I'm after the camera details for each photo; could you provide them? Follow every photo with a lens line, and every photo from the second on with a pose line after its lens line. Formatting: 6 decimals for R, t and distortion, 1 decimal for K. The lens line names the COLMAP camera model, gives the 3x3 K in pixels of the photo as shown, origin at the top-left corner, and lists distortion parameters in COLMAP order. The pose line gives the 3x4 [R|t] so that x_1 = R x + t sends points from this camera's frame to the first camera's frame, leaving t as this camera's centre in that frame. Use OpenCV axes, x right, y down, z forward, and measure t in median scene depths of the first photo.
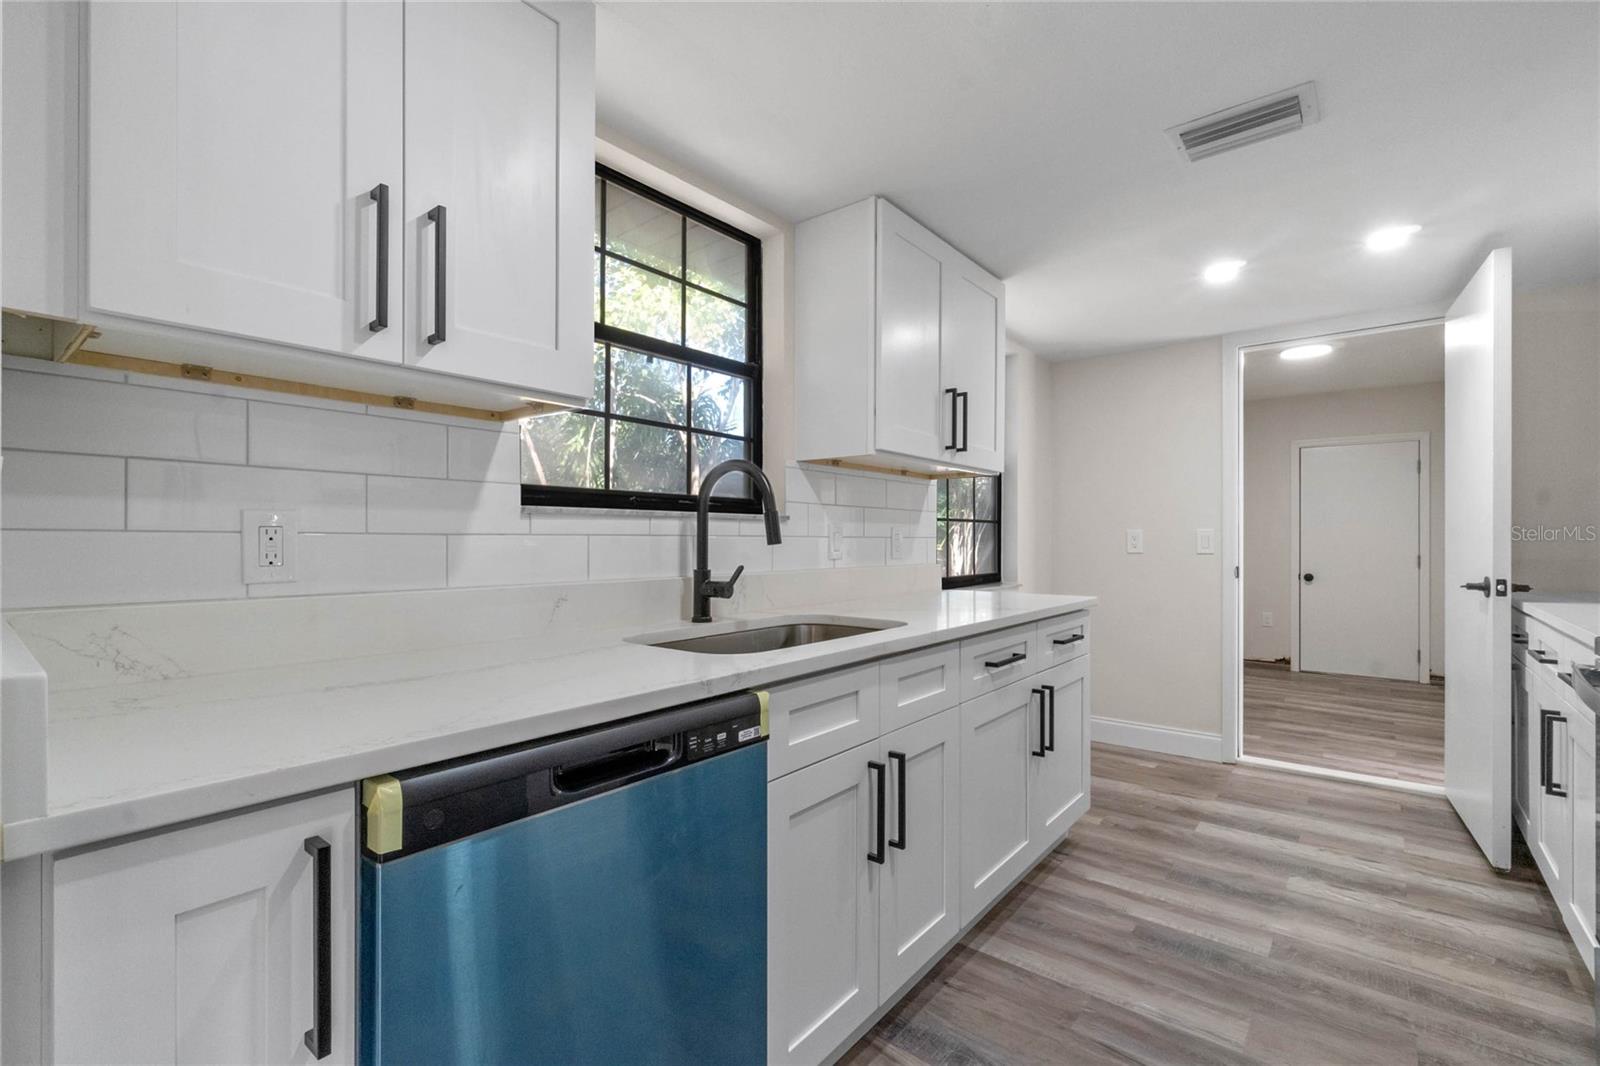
lens RADIAL K [[703.4, 0, 800.0], [0, 703.4, 533.0], [0, 0, 1]] dist [0.001381, 0.000534]
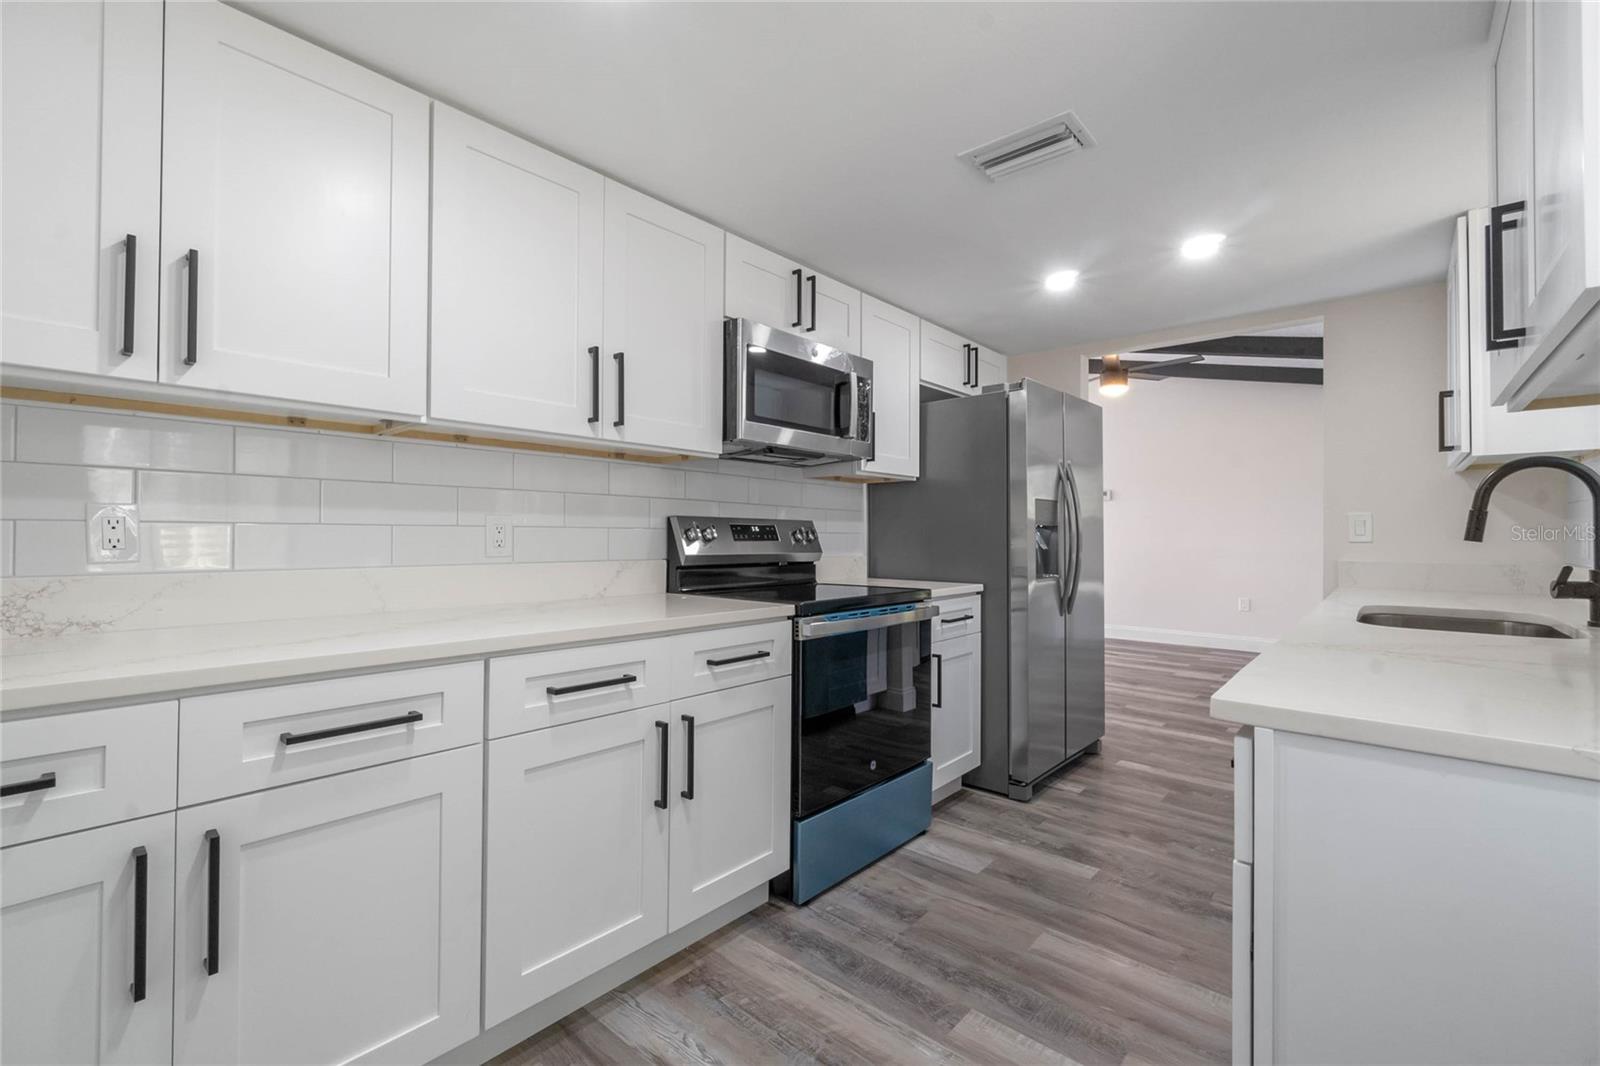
lens RADIAL K [[686.1, 0, 802.3], [0, 686.1, 526.9], [0, 0, 1]] dist [-0.004613, -0.000087]
pose [[-0.999731, -0.005028, 0.022628, 0.894626], [-0.005365, 0.999875, -0.014847, 0.016085], [-0.022550, -0.014964, -0.999634, 1.941238]]
